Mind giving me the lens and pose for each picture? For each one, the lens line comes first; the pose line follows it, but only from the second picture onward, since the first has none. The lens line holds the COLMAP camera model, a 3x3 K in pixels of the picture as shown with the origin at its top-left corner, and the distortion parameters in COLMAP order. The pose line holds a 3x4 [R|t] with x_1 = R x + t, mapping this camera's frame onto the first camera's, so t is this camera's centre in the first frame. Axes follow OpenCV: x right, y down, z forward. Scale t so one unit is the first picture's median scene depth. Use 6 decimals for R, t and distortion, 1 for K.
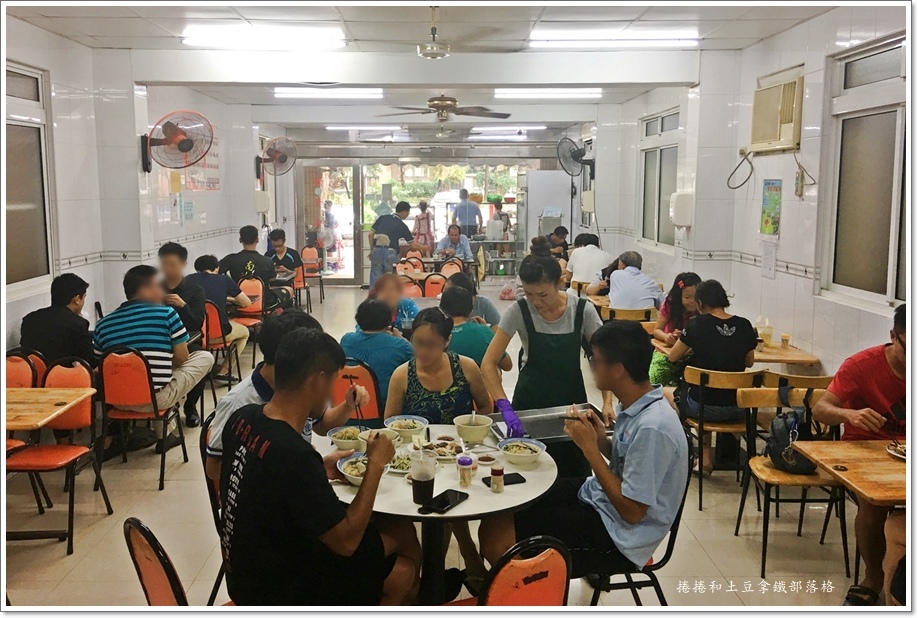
lens RADIAL K [[769.2, 0, 458.7], [0, 769.2, 269.5], [0, 0, 1]] dist [0.041188, -0.003731]
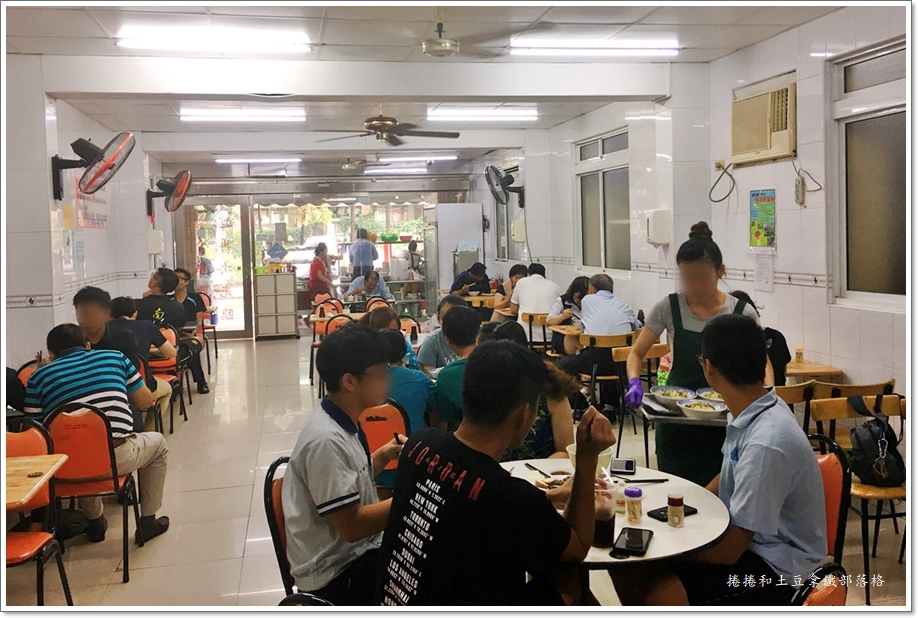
lens RADIAL K [[812.8, 0, 459.1], [0, 812.8, 249.9], [0, 0, 1]] dist [0.081581, -0.145693]
pose [[0.983171, -0.033140, 0.179655, -0.147470], [0.048561, 0.995438, -0.082126, 0.023308], [-0.176114, 0.089468, 0.980296, 0.064132]]
